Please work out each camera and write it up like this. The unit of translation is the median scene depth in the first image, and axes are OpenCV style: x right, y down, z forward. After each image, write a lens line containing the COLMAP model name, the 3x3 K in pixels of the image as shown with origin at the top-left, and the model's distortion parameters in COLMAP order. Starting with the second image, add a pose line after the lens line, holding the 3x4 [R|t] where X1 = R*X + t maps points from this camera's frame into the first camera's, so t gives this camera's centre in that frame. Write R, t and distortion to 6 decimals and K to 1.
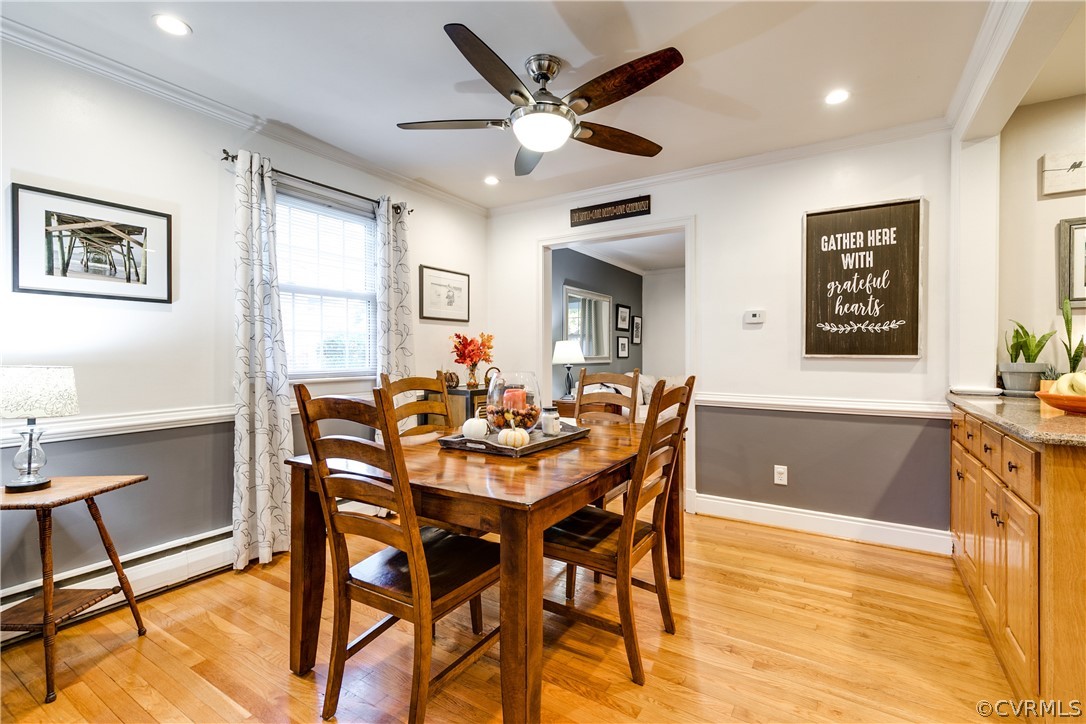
lens RADIAL K [[498.3, 0, 540.4], [0, 498.3, 350.2], [0, 0, 1]] dist [0.000029, -0.000251]
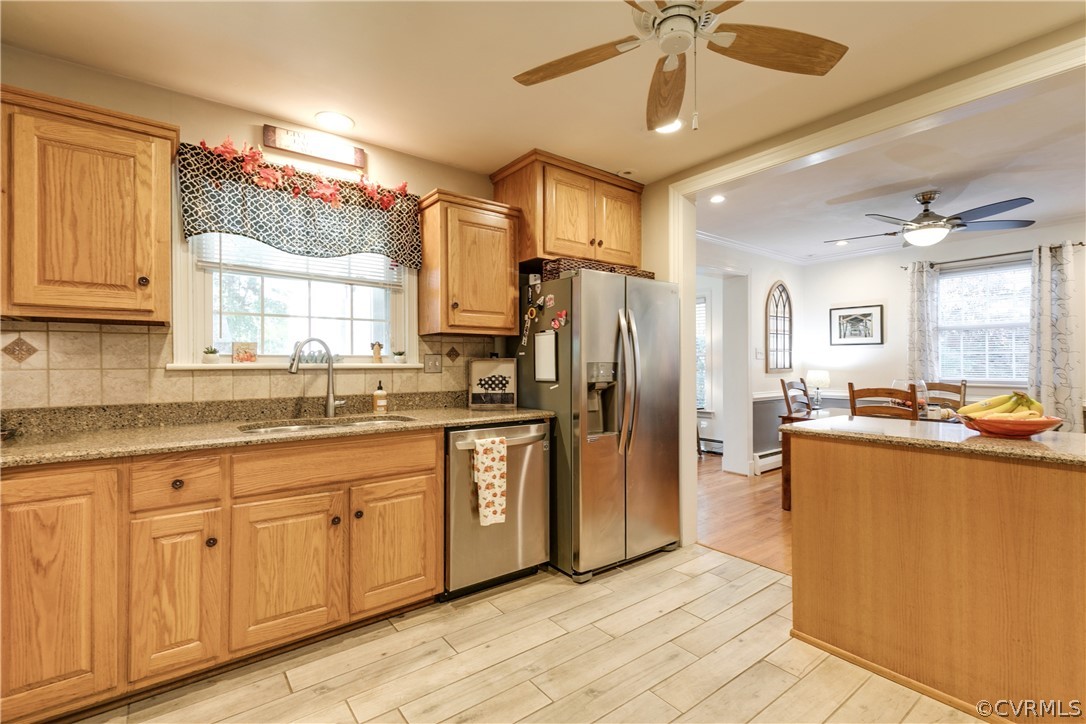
lens RADIAL K [[490.7, 0, 546.1], [0, 490.7, 363.2], [0, 0, 1]] dist [0.000153, -0.000817]
pose [[-0.336252, -0.002053, -0.941770, 1.984181], [0.005491, 0.999976, -0.004140, -0.010240], [0.941756, -0.006563, -0.336232, 0.351321]]
